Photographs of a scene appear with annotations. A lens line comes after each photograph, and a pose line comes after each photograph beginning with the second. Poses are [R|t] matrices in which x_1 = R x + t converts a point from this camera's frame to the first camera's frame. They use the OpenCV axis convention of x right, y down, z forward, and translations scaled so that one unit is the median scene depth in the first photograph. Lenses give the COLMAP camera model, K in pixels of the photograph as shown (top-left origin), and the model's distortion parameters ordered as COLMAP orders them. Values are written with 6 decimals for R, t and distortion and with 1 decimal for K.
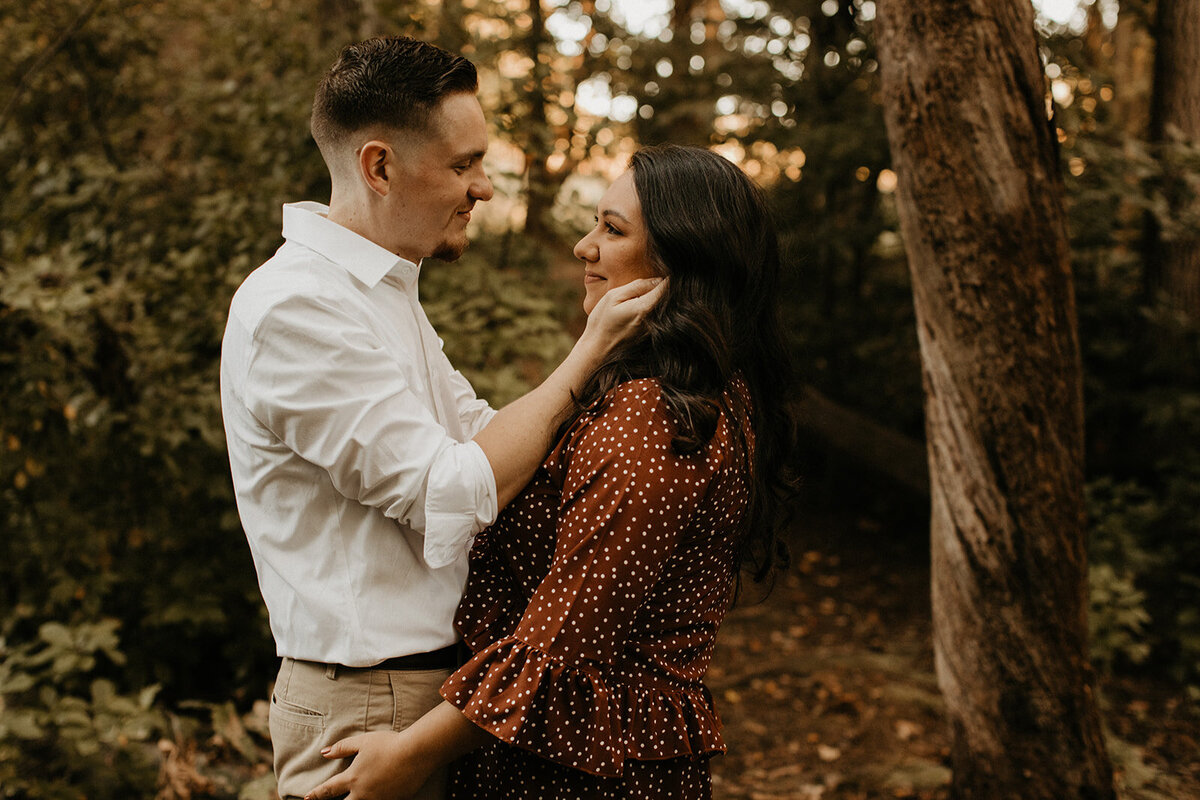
lens RADIAL K [[1787.0, 0, 581.3], [0, 1787.0, 386.9], [0, 0, 1]] dist [0.026139, 0.000000]
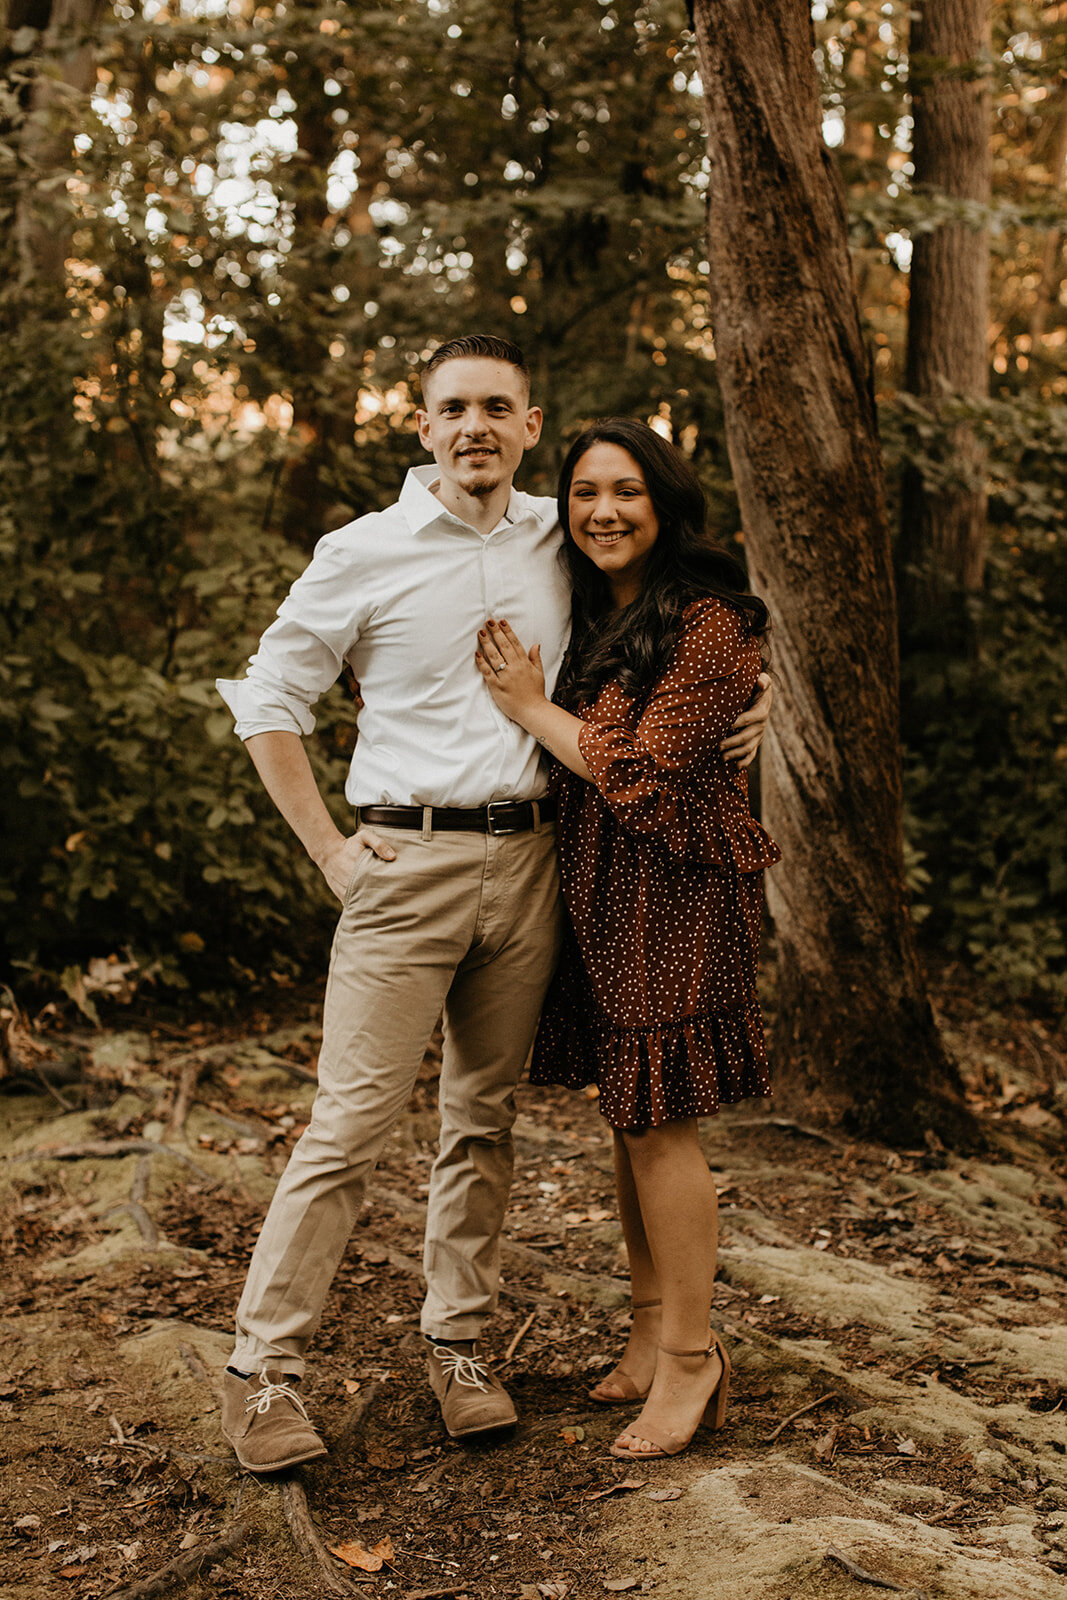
lens RADIAL K [[2382.7, 0, 533.9], [0, 2382.7, 800.4], [0, 0, 1]] dist [0.026139, 0.000000]
pose [[0.985692, -0.032102, 0.165472, -0.180948], [0.023736, 0.998350, 0.052291, 0.022830], [-0.166877, -0.047616, 0.984827, -0.391859]]
